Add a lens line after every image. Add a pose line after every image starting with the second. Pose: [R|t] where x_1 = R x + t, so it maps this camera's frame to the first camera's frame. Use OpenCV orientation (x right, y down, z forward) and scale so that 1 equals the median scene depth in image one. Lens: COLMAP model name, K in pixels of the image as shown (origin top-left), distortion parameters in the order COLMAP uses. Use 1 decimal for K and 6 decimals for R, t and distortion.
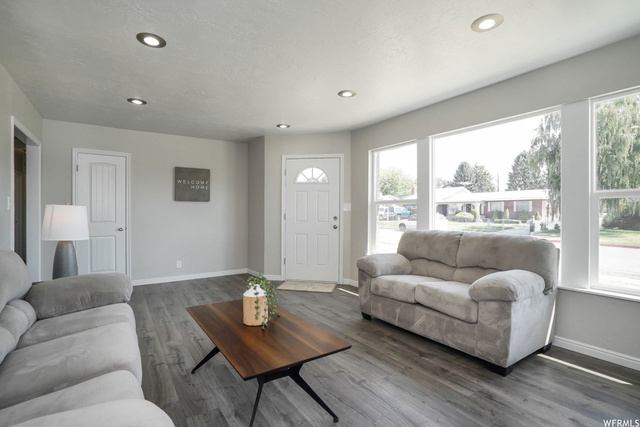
lens RADIAL K [[318.2, 0, 321.6], [0, 318.2, 214.2], [0, 0, 1]] dist [-0.027928, 0.001924]
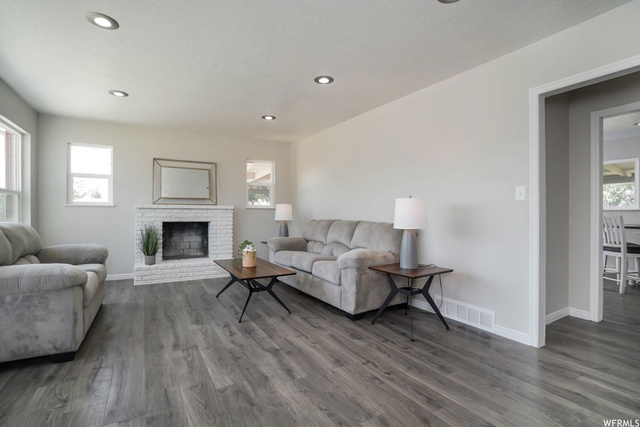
lens RADIAL K [[303.9, 0, 318.7], [0, 303.9, 213.0], [0, 0, 1]] dist [-0.017169, 0.001277]
pose [[-0.998506, -0.006031, 0.054314, -0.456613], [-0.006307, 0.999968, -0.004922, 0.026140], [-0.054283, -0.005257, -0.998512, 1.792613]]
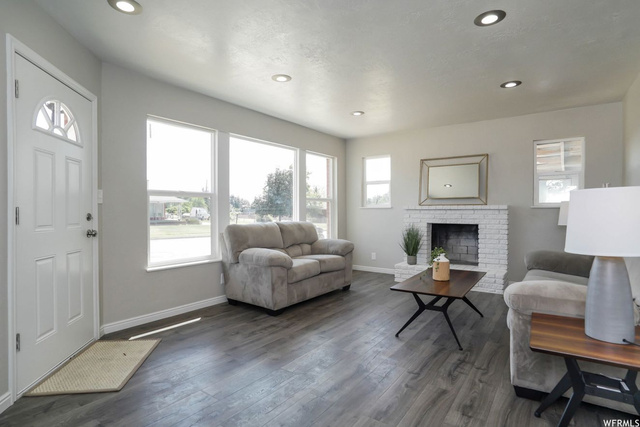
lens RADIAL K [[337.7, 0, 319.0], [0, 337.7, 216.3], [0, 0, 1]] dist [-0.019163, 0.001039]
pose [[-0.367027, -0.016817, 0.930058, -0.981950], [-0.000821, 0.999842, 0.017755, 0.003051], [-0.930210, 0.005754, -0.366983, 1.409460]]
